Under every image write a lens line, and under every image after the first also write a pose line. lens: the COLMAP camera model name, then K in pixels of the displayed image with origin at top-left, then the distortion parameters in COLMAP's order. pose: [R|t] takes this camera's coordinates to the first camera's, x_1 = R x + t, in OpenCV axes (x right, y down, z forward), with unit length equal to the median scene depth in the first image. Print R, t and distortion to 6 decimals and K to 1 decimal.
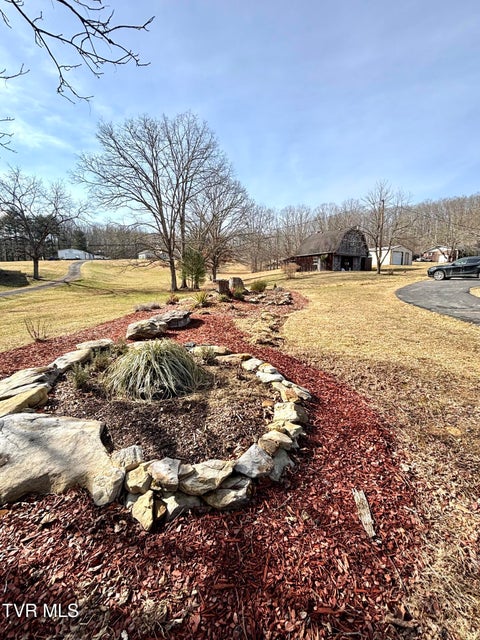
lens RADIAL K [[277.7, 0, 240.0], [0, 277.7, 320.0], [0, 0, 1]] dist [-0.000109, -0.000171]
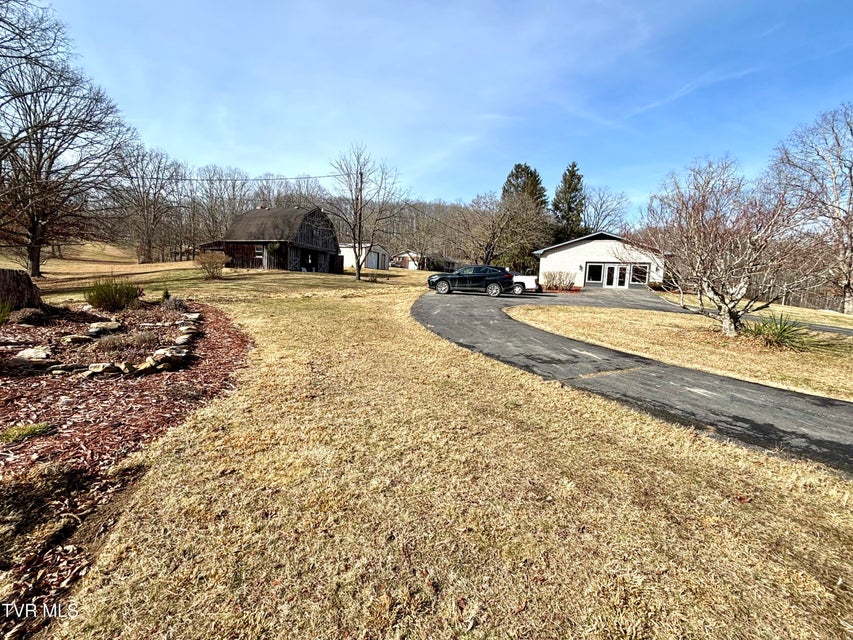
lens RADIAL K [[370.1, 0, 423.6], [0, 370.1, 324.4], [0, 0, 1]] dist [-0.000109, -0.000171]
pose [[0.777100, -0.018746, 0.629098, 0.038597], [0.038317, 0.999111, -0.017559, -0.026072], [-0.628210, 0.037750, 0.777127, 0.150478]]
